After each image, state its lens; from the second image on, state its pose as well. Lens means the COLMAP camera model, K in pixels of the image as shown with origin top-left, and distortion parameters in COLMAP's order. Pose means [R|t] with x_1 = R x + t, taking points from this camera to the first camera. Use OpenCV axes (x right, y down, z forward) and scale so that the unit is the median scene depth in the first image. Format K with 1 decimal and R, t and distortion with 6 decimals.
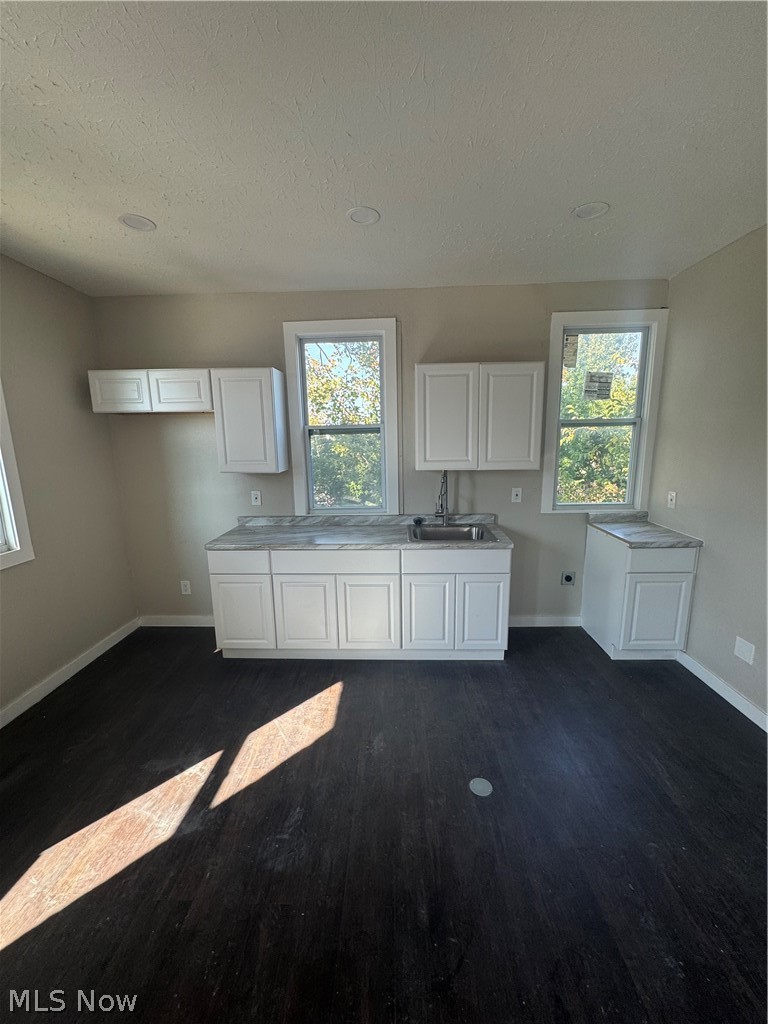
lens RADIAL K [[409.6, 0, 384.2], [0, 409.6, 514.9], [0, 0, 1]] dist [0.001061, 0.000048]
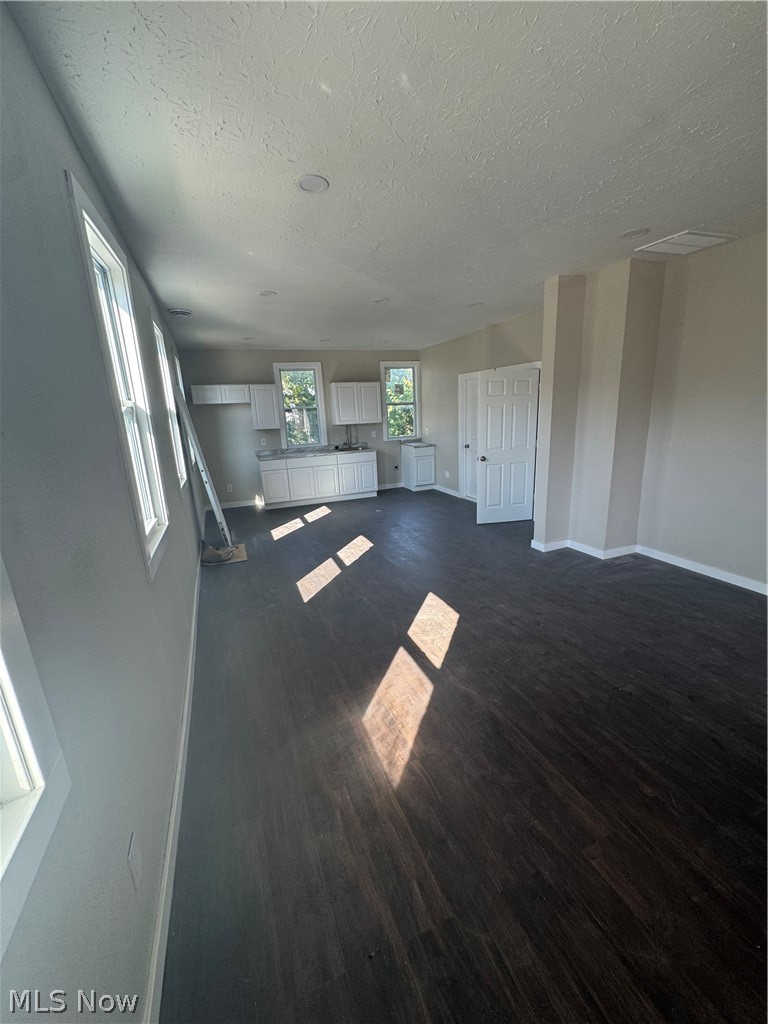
lens RADIAL K [[409.6, 0, 384.2], [0, 409.6, 514.9], [0, 0, 1]] dist [0.001061, 0.000048]
pose [[0.916741, -0.125738, 0.379177, -0.651638], [0.103798, 0.991547, 0.077851, 0.263492], [-0.385761, -0.032011, 0.922043, -1.388645]]
